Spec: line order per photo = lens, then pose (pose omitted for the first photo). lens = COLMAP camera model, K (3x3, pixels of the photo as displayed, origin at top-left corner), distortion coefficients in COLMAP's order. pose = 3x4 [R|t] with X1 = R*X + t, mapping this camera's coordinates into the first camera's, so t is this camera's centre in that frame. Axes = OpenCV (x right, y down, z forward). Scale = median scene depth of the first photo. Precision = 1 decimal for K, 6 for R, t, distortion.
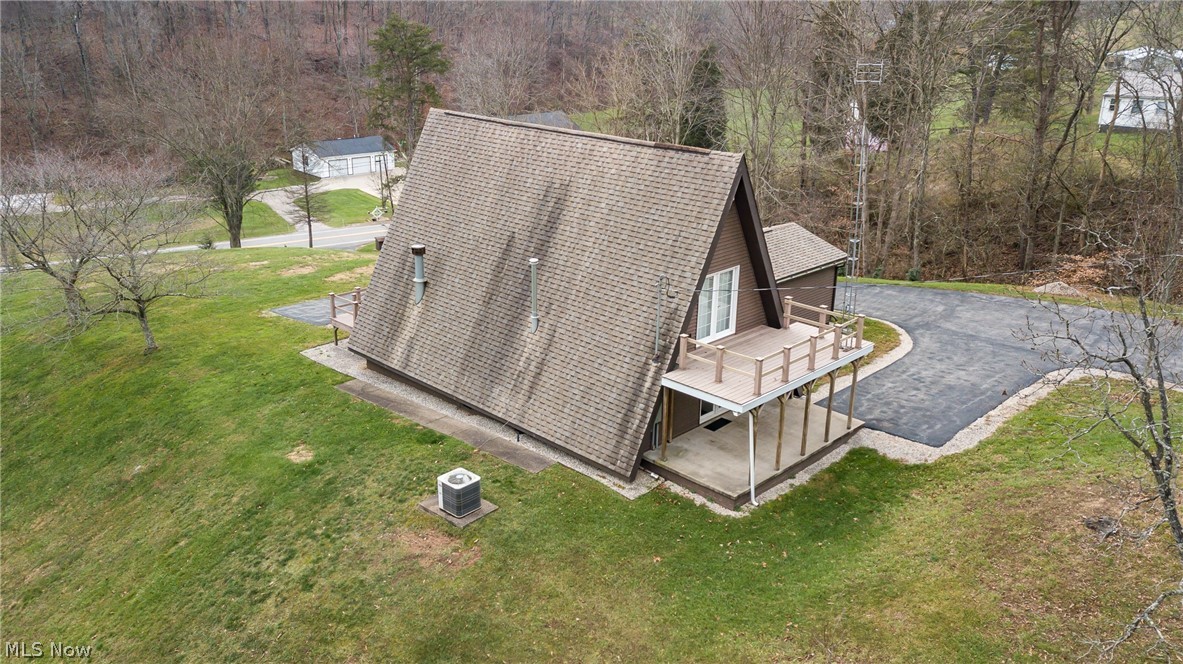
lens RADIAL K [[888.5, 0, 591.5], [0, 888.5, 332.0], [0, 0, 1]] dist [0.081556, -0.001899]
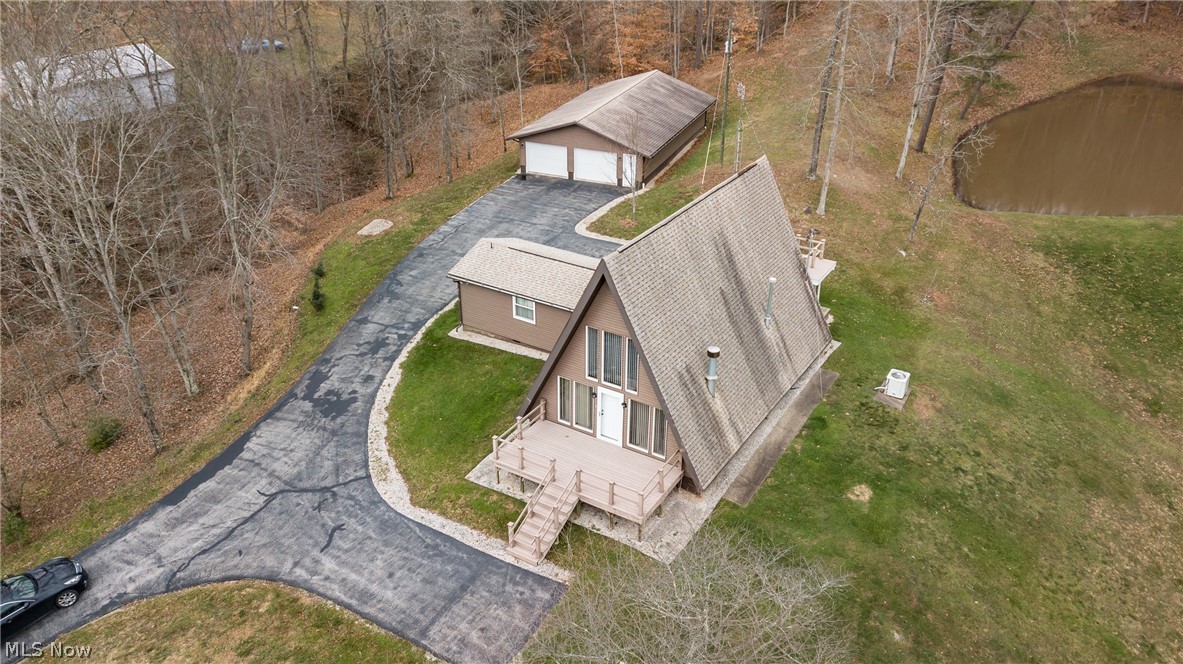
lens RADIAL K [[888.5, 0, 591.5], [0, 888.5, 332.0], [0, 0, 1]] dist [0.081556, -0.001899]
pose [[-0.171884, -0.479343, 0.860631, -1.205130], [0.356117, 0.784318, 0.507963, -0.791205], [-0.918497, 0.393796, 0.035890, 1.192035]]
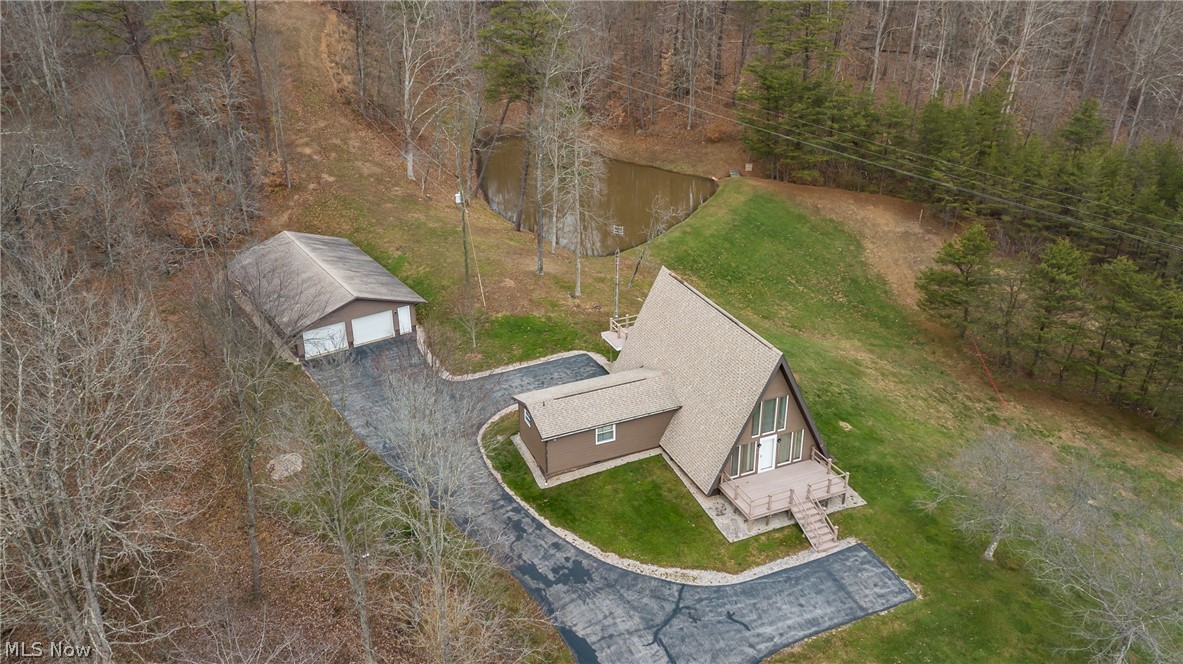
lens RADIAL K [[888.5, 0, 591.5], [0, 888.5, 332.0], [0, 0, 1]] dist [0.081556, -0.001899]
pose [[-0.902454, -0.194992, 0.384128, -0.566857], [0.153158, 0.688201, 0.709170, -1.601692], [-0.402640, 0.698826, -0.591205, 2.300049]]
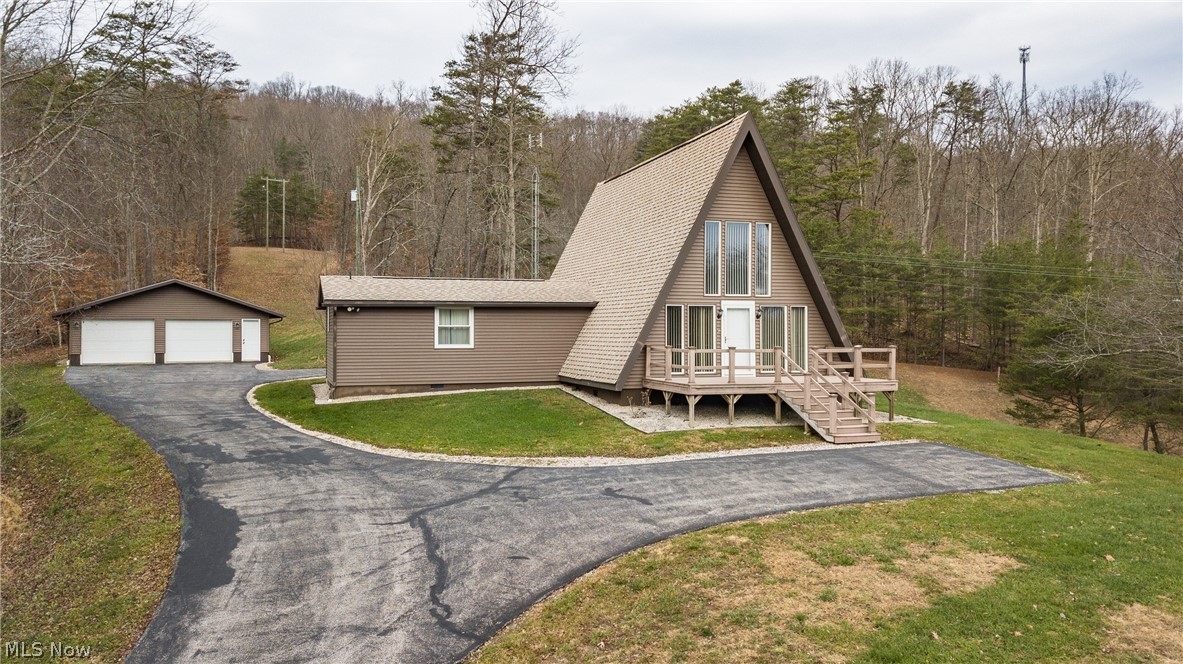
lens RADIAL K [[888.5, 0, 591.5], [0, 888.5, 332.0], [0, 0, 1]] dist [0.081556, -0.001899]
pose [[-0.866245, -0.023093, 0.499085, -0.583655], [0.170385, 0.925394, 0.338549, -0.450419], [-0.469668, 0.378303, -0.797683, 2.097258]]
